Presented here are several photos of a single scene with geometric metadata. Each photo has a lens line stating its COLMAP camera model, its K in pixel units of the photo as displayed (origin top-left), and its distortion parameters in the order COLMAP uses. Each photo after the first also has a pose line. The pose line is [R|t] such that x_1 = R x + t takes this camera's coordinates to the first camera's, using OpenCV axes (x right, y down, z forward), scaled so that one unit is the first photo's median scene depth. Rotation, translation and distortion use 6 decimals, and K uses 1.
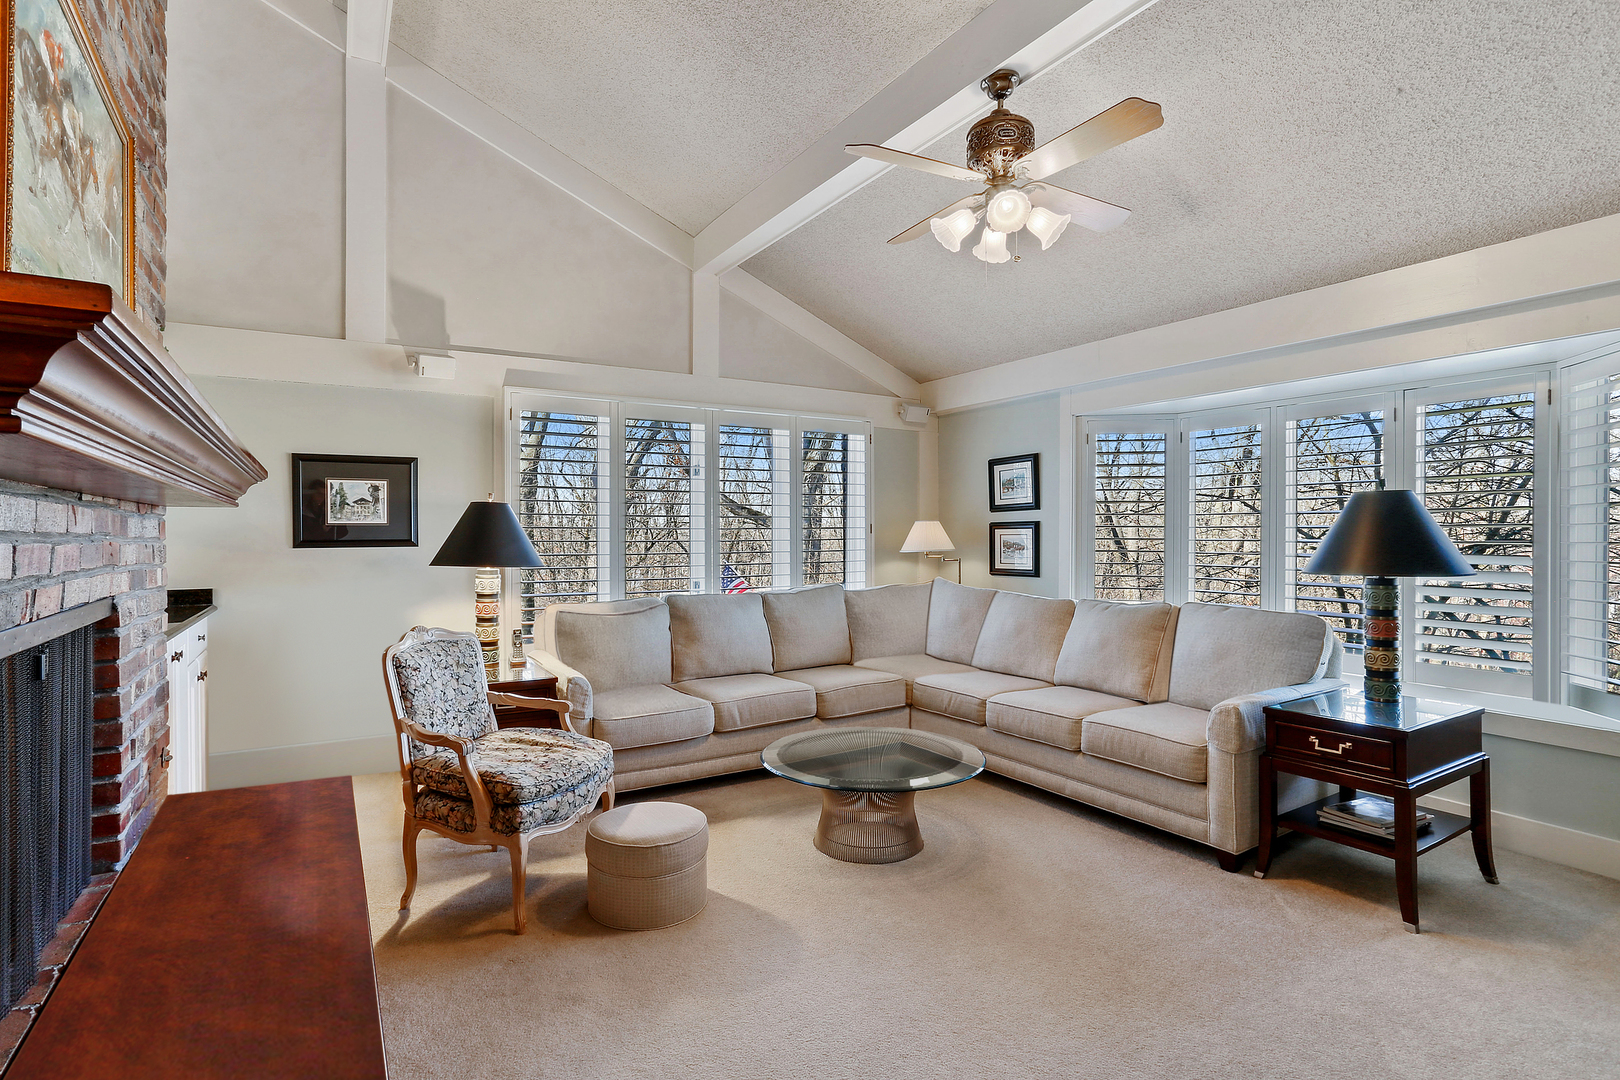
lens RADIAL K [[796.0, 0, 798.2], [0, 796.0, 530.8], [0, 0, 1]] dist [-0.047796, 0.017224]
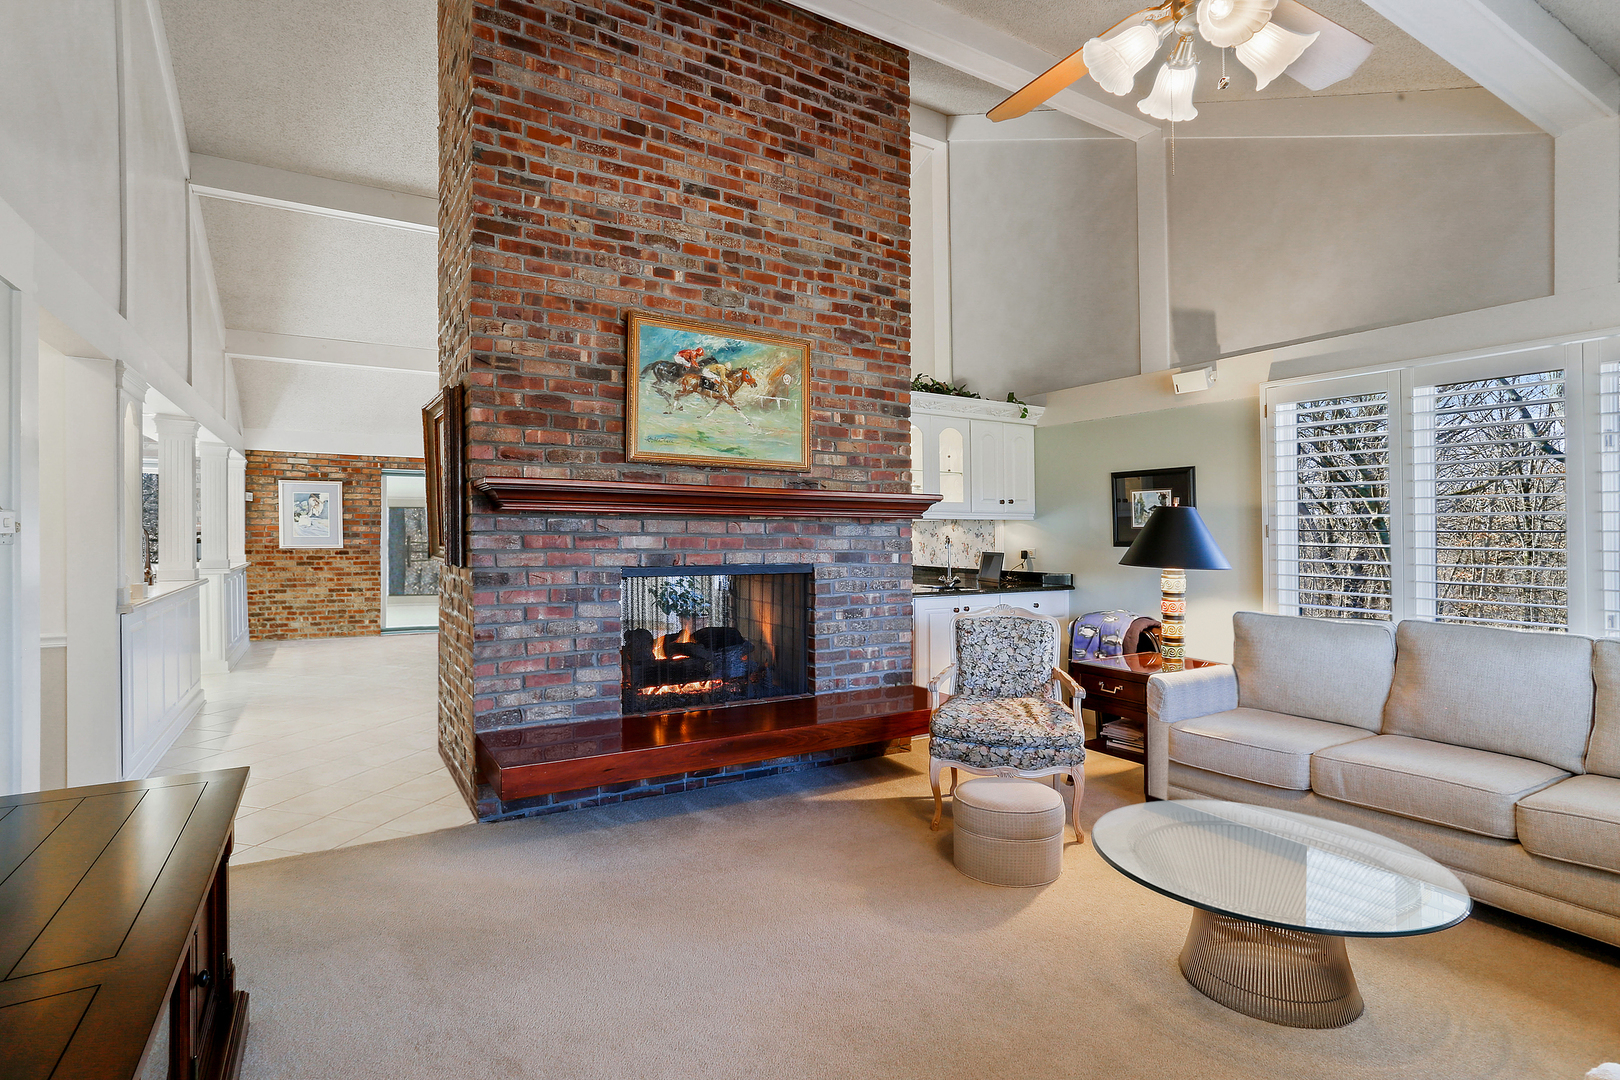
lens RADIAL K [[796.0, 0, 805.8], [0, 796.0, 535.9], [0, 0, 1]] dist [-0.047796, 0.017224]
pose [[0.008497, 0.007520, -0.999936, 0.649735], [-0.002706, 0.999968, 0.007498, -0.003564], [0.999960, 0.002642, 0.008517, 0.491971]]
